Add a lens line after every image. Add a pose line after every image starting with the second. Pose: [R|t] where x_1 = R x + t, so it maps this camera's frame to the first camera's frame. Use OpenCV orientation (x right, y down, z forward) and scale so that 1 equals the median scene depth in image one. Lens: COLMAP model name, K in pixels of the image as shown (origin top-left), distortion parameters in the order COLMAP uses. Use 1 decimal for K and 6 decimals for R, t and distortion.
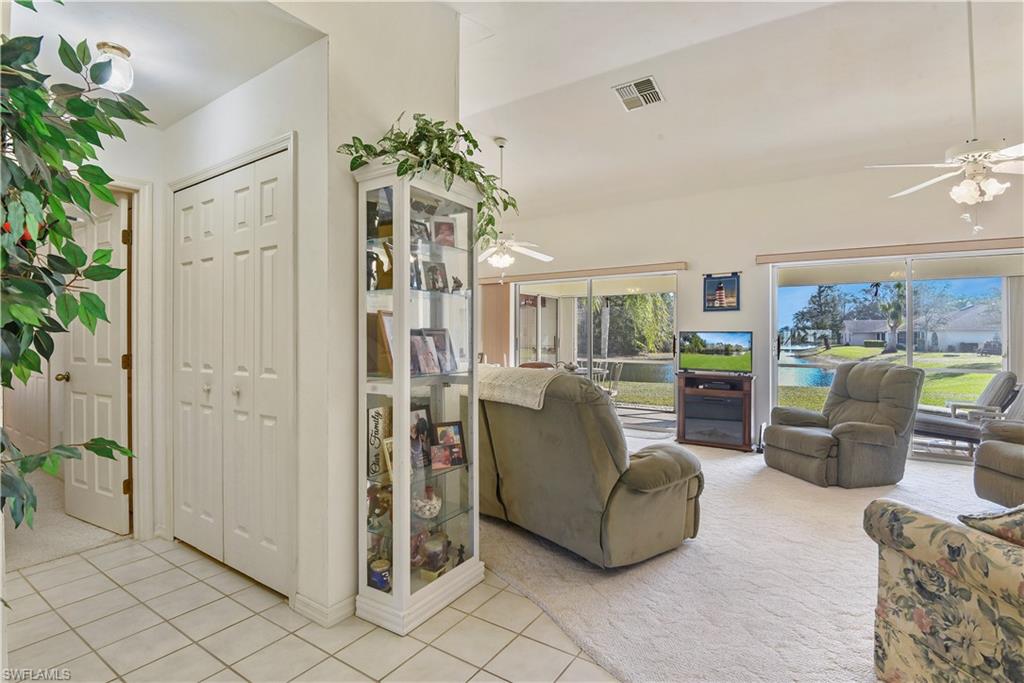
lens RADIAL K [[494.0, 0, 512.6], [0, 494.0, 335.3], [0, 0, 1]] dist [0.001294, -0.010174]
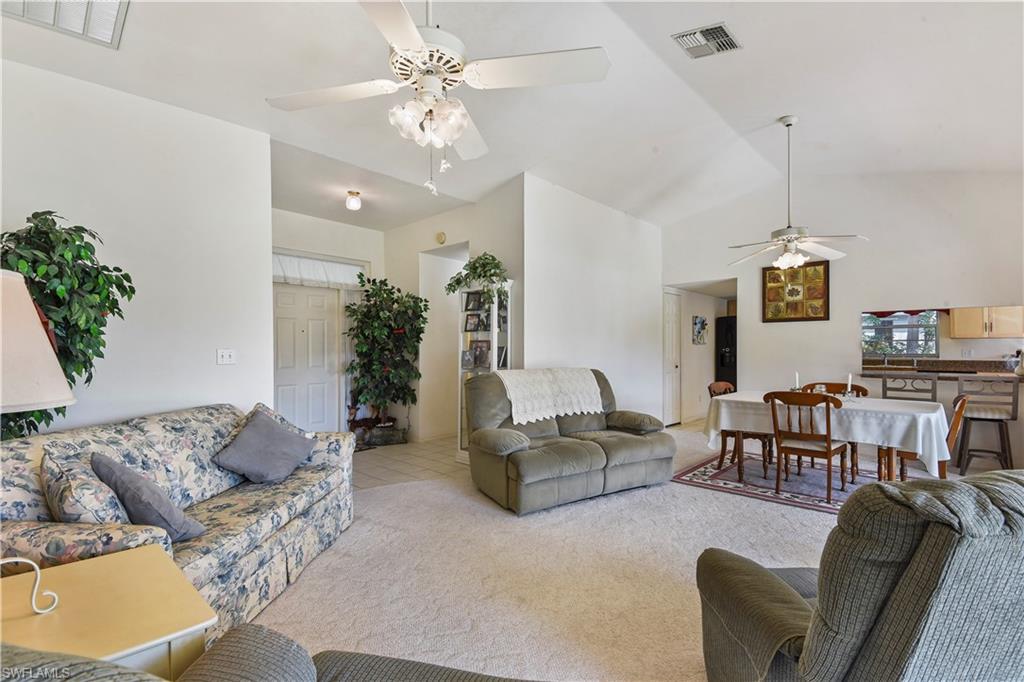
lens RADIAL K [[460.2, 0, 512.6], [0, 460.2, 346.5], [0, 0, 1]] dist [0.063558, -0.053752]
pose [[-0.167042, 0.001227, -0.985949, 0.786310], [0.000980, 0.999999, 0.001078, -0.004105], [0.985949, -0.000786, -0.167043, 0.618824]]
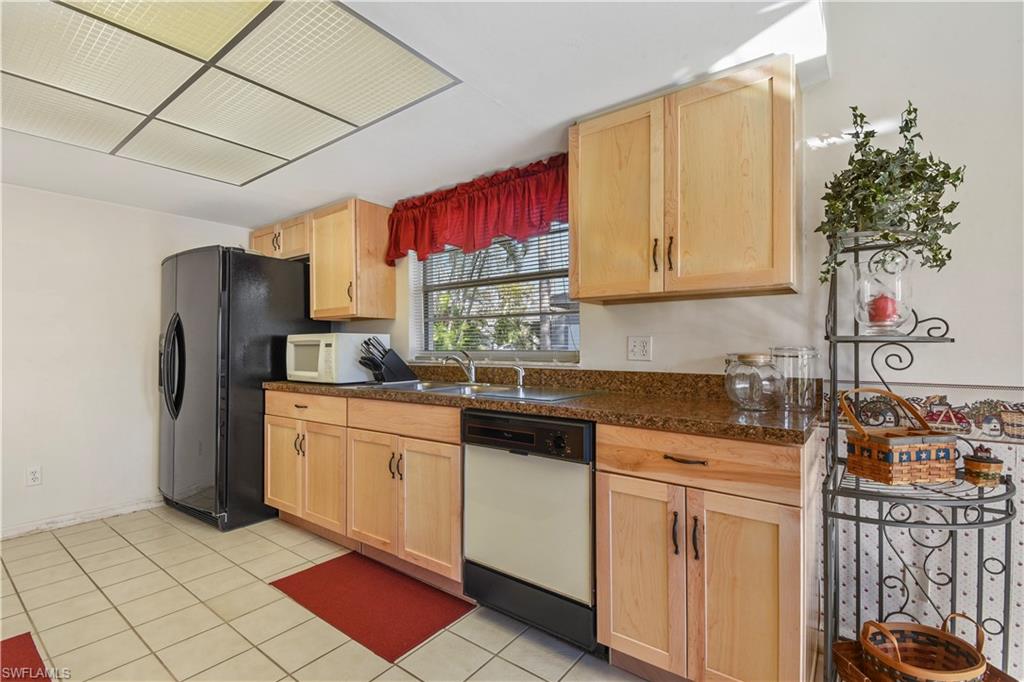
lens RADIAL K [[460.2, 0, 512.6], [0, 460.2, 346.5], [0, 0, 1]] dist [0.063558, -0.053752]
pose [[-0.056976, 0.006102, -0.998357, -0.236993], [0.000545, 0.999981, 0.006081, 0.011569], [0.998375, -0.000197, -0.056978, 1.517584]]
